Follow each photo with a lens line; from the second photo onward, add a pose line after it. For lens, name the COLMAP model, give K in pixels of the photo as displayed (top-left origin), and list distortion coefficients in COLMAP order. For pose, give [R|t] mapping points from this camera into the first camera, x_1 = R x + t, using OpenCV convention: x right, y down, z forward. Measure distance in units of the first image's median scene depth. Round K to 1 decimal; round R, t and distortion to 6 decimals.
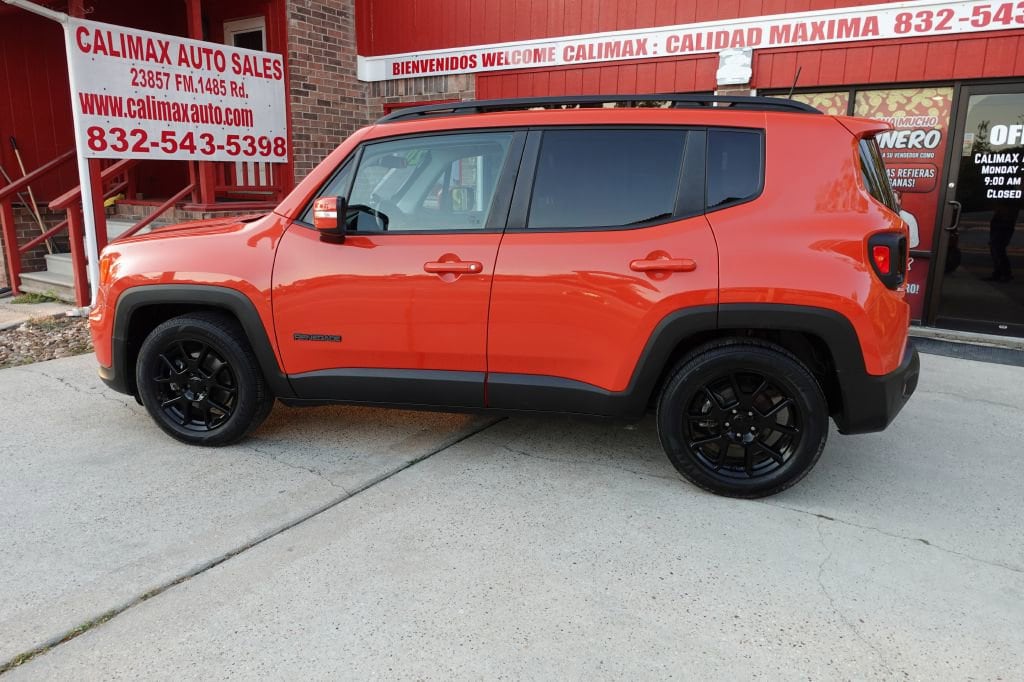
lens RADIAL K [[708.5, 0, 515.7], [0, 708.5, 341.6], [0, 0, 1]] dist [-0.002269, 0.001380]
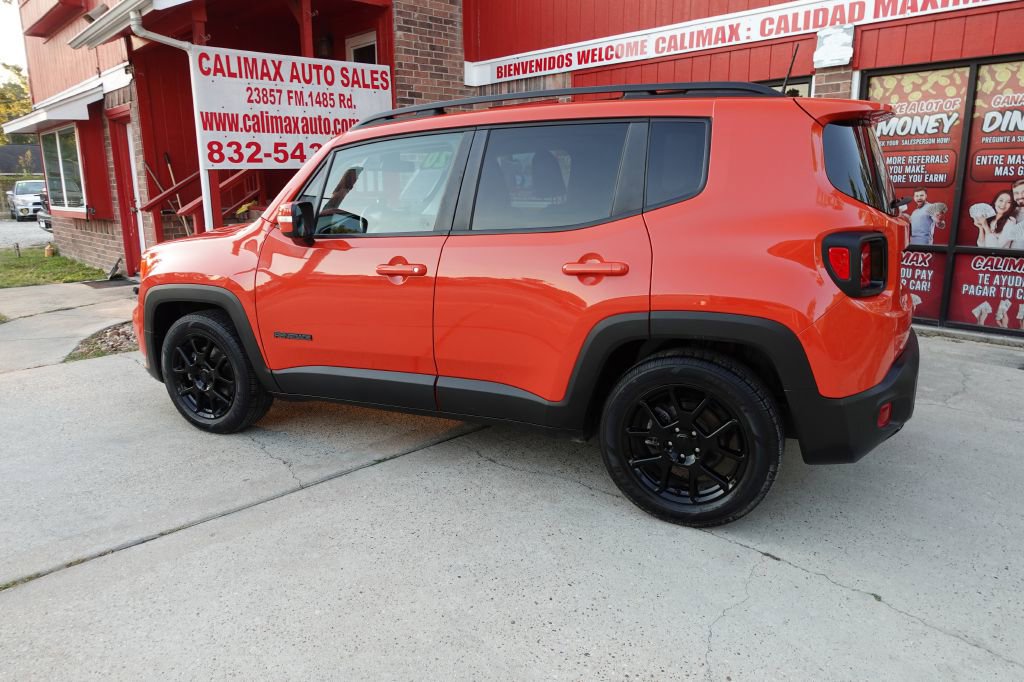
lens RADIAL K [[708.5, 0, 515.7], [0, 708.5, 341.6], [0, 0, 1]] dist [-0.002269, 0.001380]
pose [[0.969595, 0.029394, -0.242945, 0.138949], [-0.029361, 0.999562, 0.003759, -0.005109], [0.242949, 0.003488, 0.970033, 0.028993]]
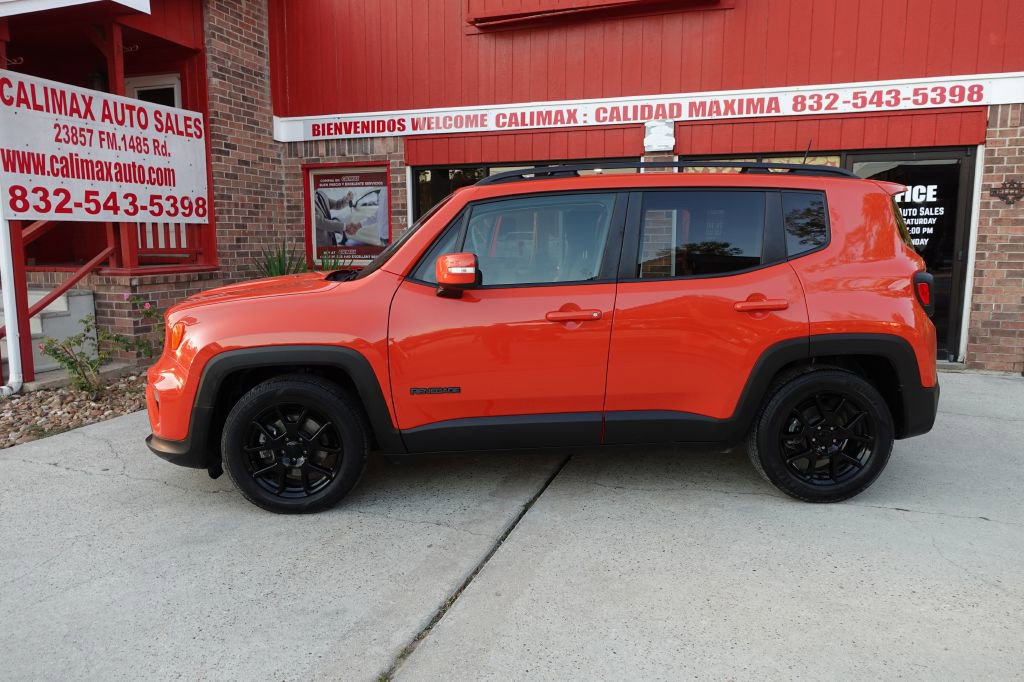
lens RADIAL K [[706.0, 0, 515.5], [0, 706.0, 342.5], [0, 0, 1]] dist [0.002270, -0.002665]
pose [[0.968139, -0.051192, 0.245127, -0.195040], [0.070082, 0.995155, -0.068962, 0.001854], [-0.240408, 0.083944, 0.967035, -0.006759]]
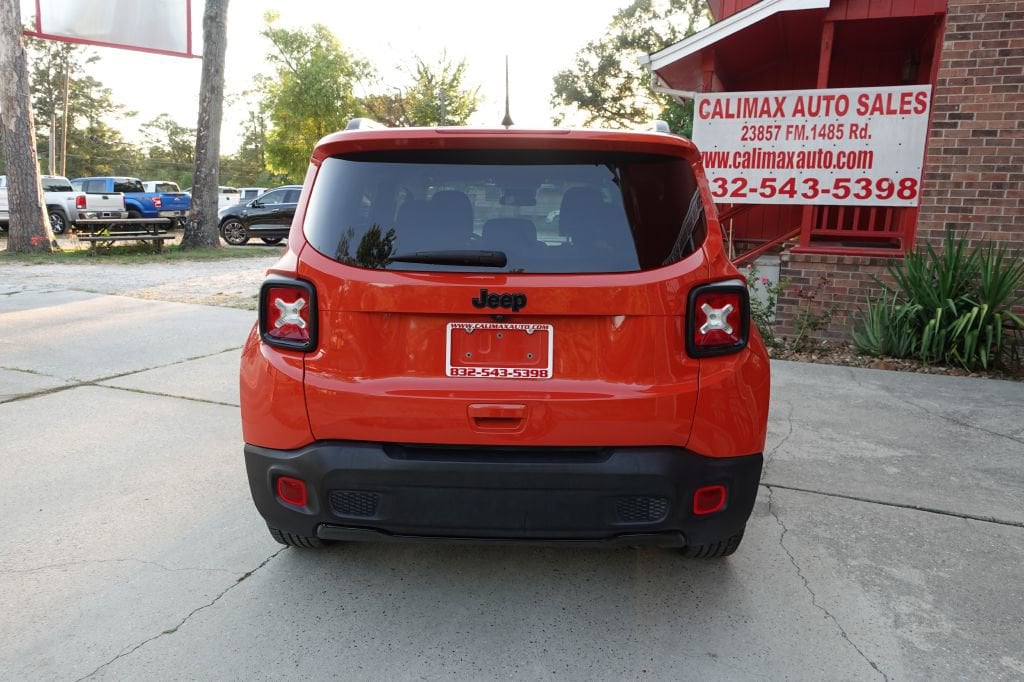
lens RADIAL K [[706.4, 0, 514.0], [0, 706.4, 340.1], [0, 0, 1]] dist [0.003249, -0.003668]
pose [[0.187046, 0.172989, -0.967000, 0.546721], [-0.244666, 0.961556, 0.124690, -0.097229], [0.951395, 0.213270, 0.222180, 0.441522]]
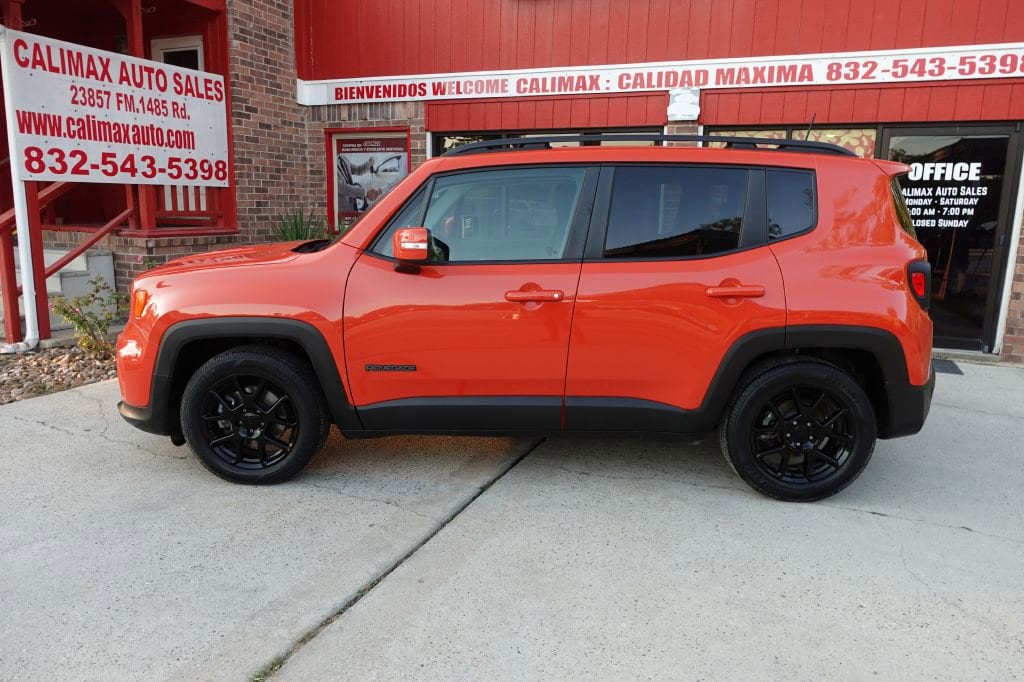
lens RADIAL K [[708.5, 0, 515.7], [0, 708.5, 341.6], [0, 0, 1]] dist [-0.002269, 0.001380]
pose [[0.984839, -0.025716, 0.171553, -0.129933], [0.031094, 0.999103, -0.028734, -0.004062], [-0.170661, 0.033632, 0.984756, -0.005846]]
